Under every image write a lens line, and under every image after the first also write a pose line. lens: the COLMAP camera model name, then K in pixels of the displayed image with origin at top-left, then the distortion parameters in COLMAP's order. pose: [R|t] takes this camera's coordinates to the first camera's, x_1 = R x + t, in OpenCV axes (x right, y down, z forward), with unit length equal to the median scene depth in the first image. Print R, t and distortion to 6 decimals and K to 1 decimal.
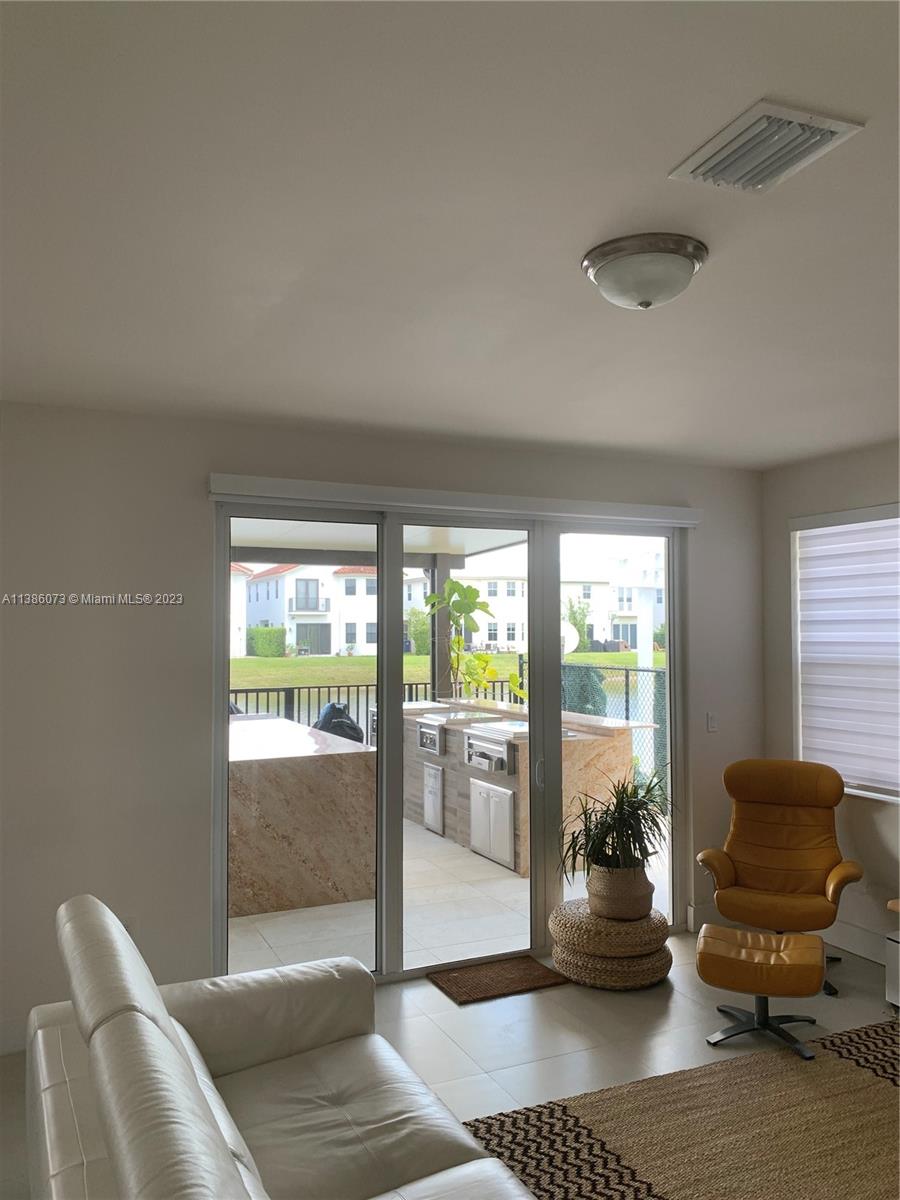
lens RADIAL K [[887.2, 0, 450.0], [0, 887.2, 600.0], [0, 0, 1]] dist [0.385759, -0.001725]
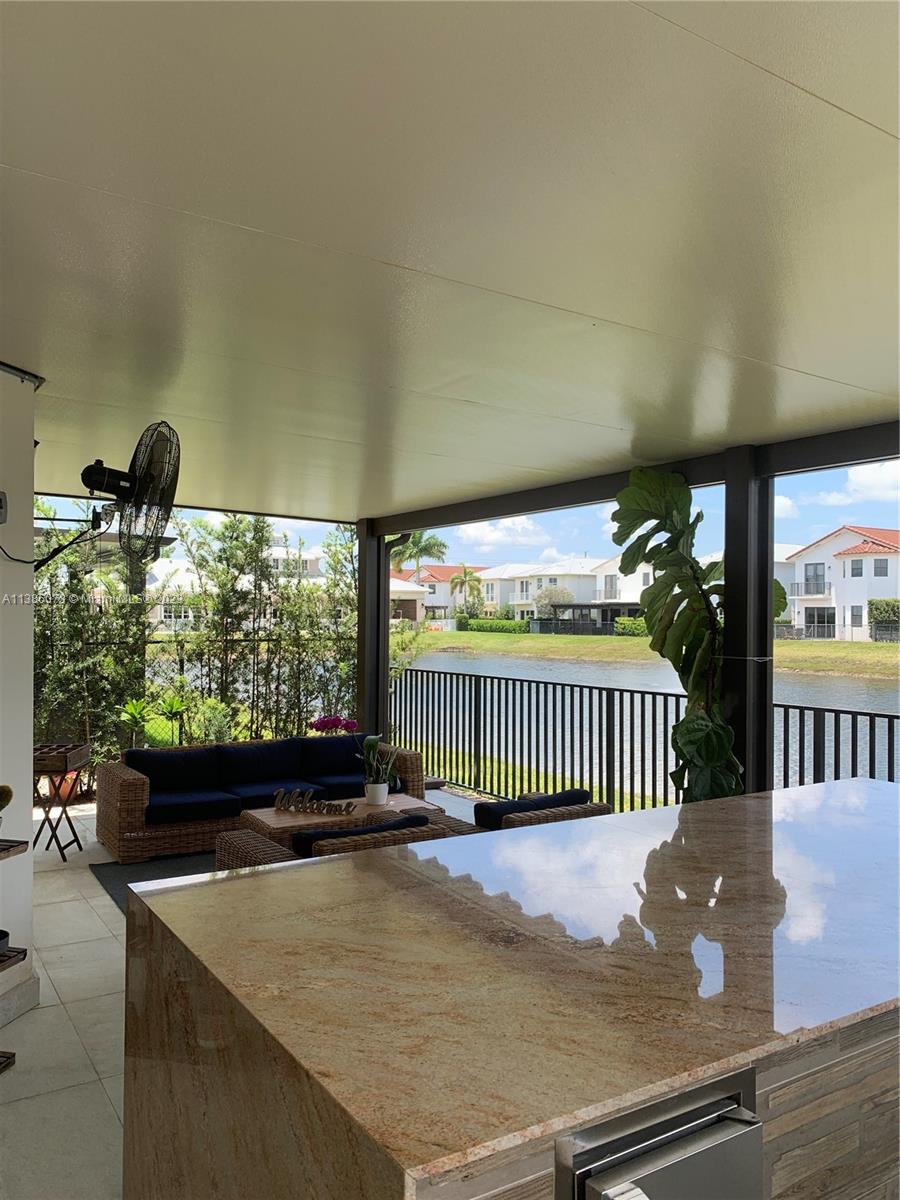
lens RADIAL K [[917.8, 0, 444.9], [0, 917.8, 602.8], [0, 0, 1]] dist [0.060907, -0.120969]
pose [[0.162240, -0.008932, -0.986711, 0.903092], [0.033768, 0.999424, -0.003495, 0.012767], [0.986173, -0.032752, 0.162448, 0.478916]]
